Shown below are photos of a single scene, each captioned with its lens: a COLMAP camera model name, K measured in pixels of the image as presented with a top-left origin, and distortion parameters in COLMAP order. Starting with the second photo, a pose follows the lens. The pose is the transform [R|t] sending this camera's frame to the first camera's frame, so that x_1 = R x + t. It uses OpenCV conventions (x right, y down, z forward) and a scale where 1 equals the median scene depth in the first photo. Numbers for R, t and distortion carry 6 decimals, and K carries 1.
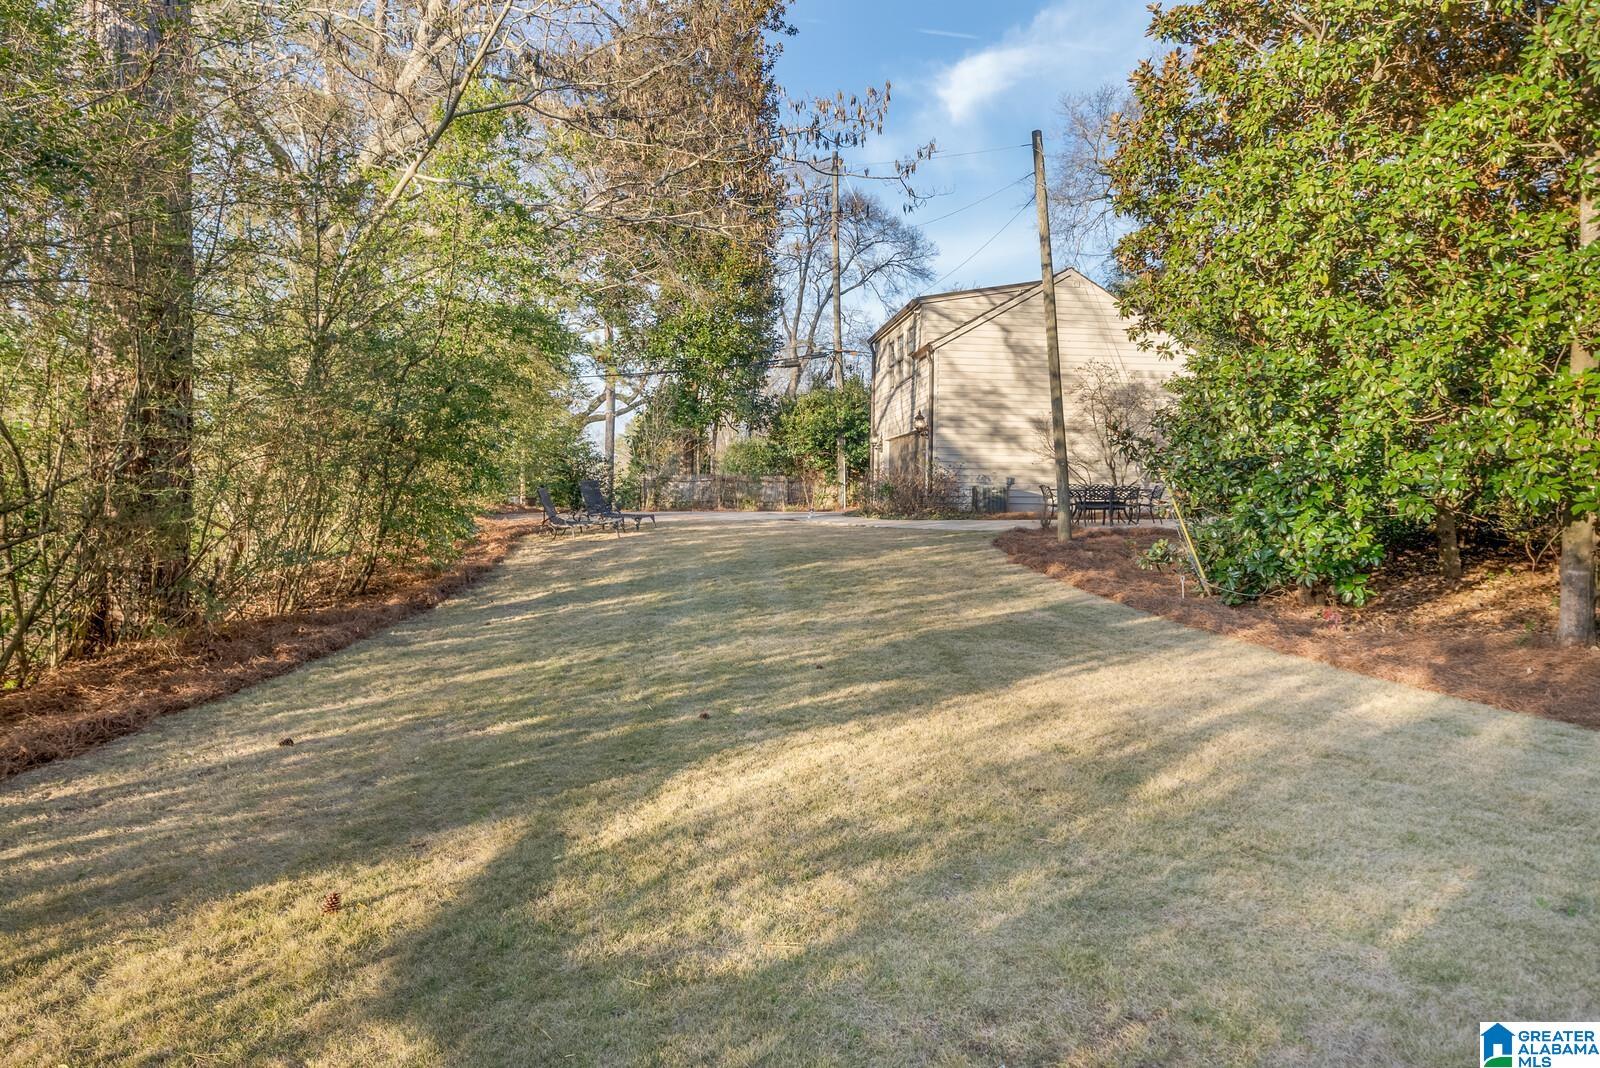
lens RADIAL K [[990.7, 0, 803.9], [0, 990.7, 528.5], [0, 0, 1]] dist [0.001042, 0.000048]
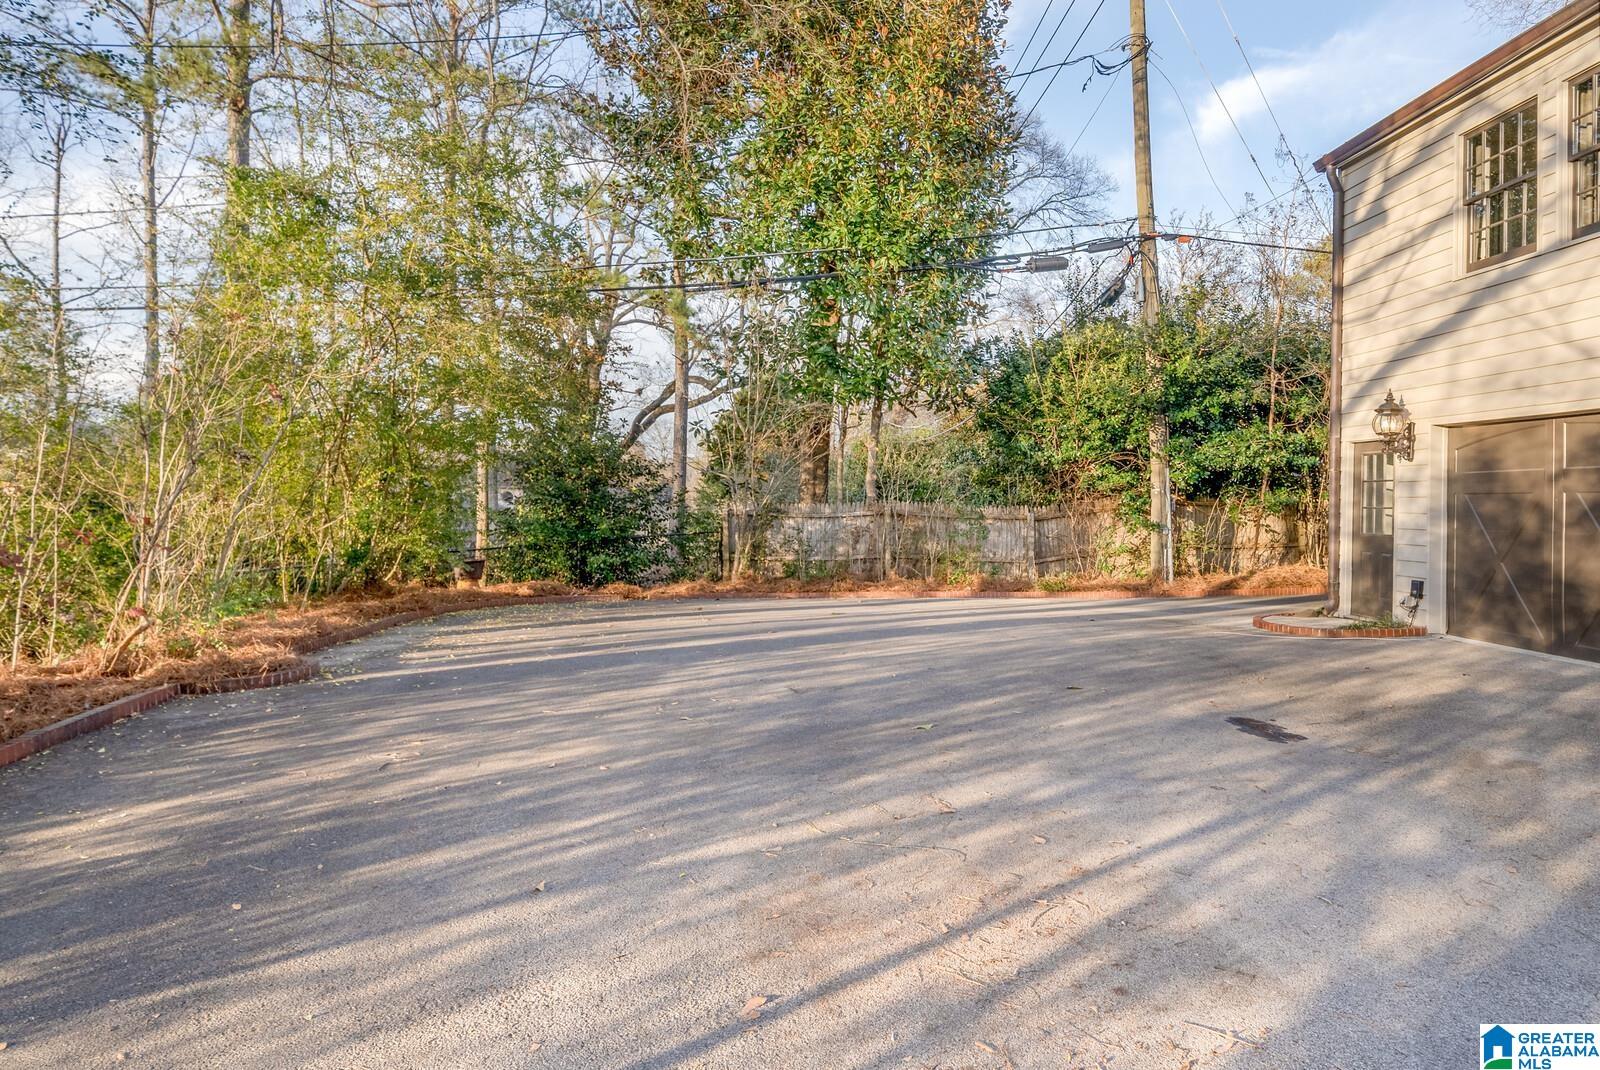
lens RADIAL K [[1018.9, 0, 801.4], [0, 1018.9, 532.7], [0, 0, 1]] dist [-0.005984, -0.002081]
pose [[0.996047, 0.005016, -0.088685, -0.108020], [-0.004921, 0.999987, 0.001282, -0.052841], [0.088690, -0.000841, 0.996059, 0.669324]]
